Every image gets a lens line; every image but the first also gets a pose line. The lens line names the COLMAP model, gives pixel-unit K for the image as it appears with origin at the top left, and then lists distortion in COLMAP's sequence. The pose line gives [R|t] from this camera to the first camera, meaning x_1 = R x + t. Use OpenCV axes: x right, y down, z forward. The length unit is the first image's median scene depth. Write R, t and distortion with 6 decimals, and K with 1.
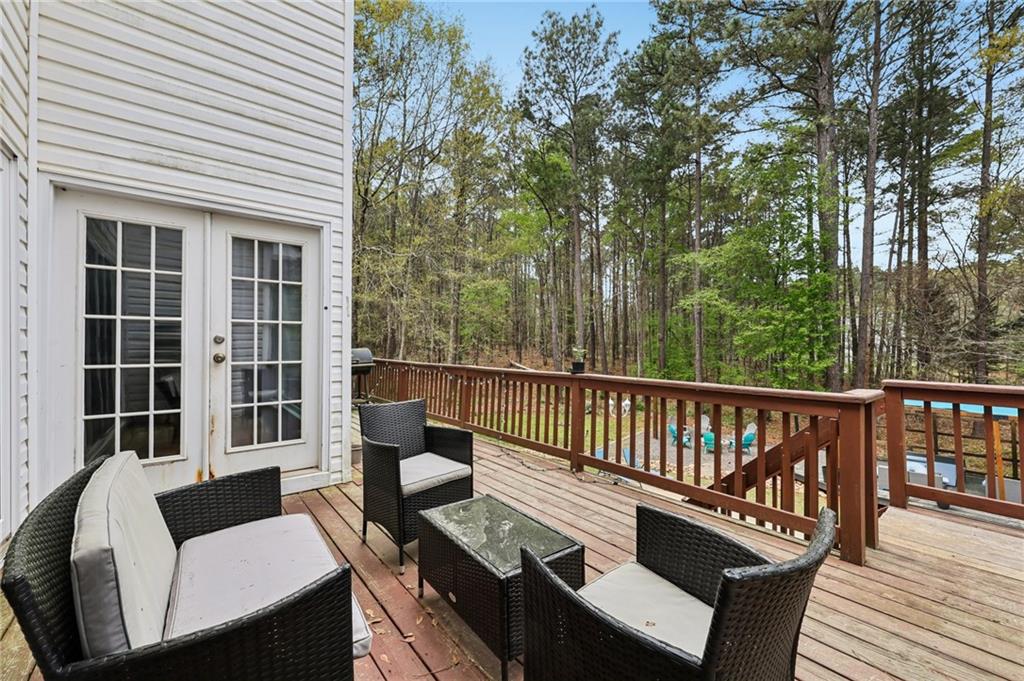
lens RADIAL K [[409.0, 0, 508.9], [0, 409.0, 343.7], [0, 0, 1]] dist [-0.002476, -0.000524]
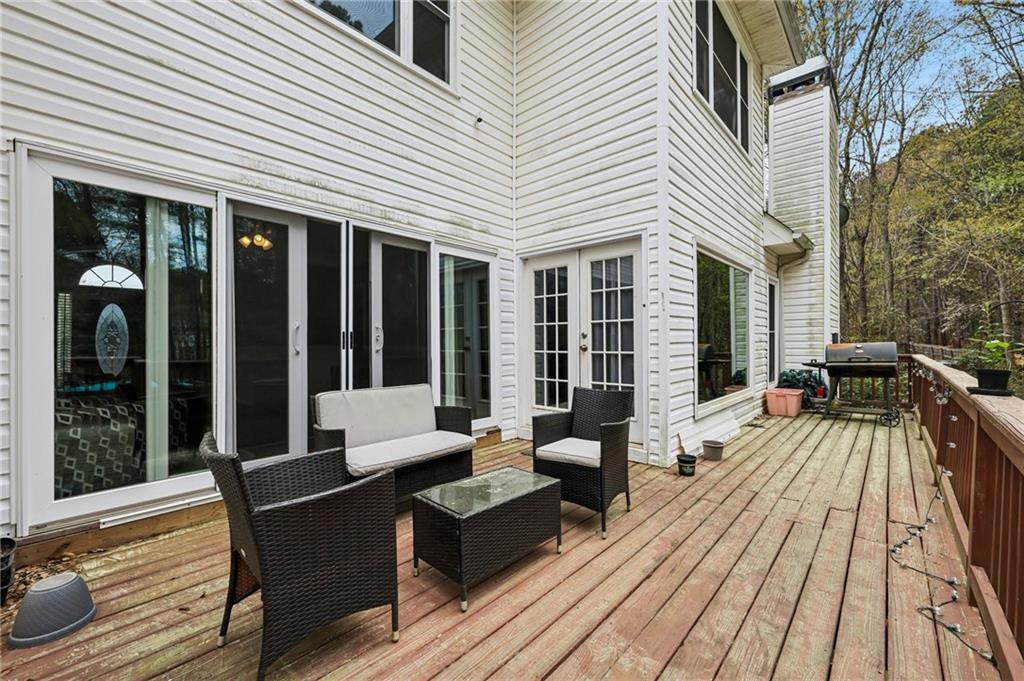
lens RADIAL K [[409.0, 0, 508.5], [0, 409.0, 342.9], [0, 0, 1]] dist [-0.002476, -0.000524]
pose [[0.147944, 0.001074, -0.988995, 0.677272], [0.008640, 0.999960, 0.002379, 0.010815], [0.988958, -0.008896, 0.147929, 0.506726]]
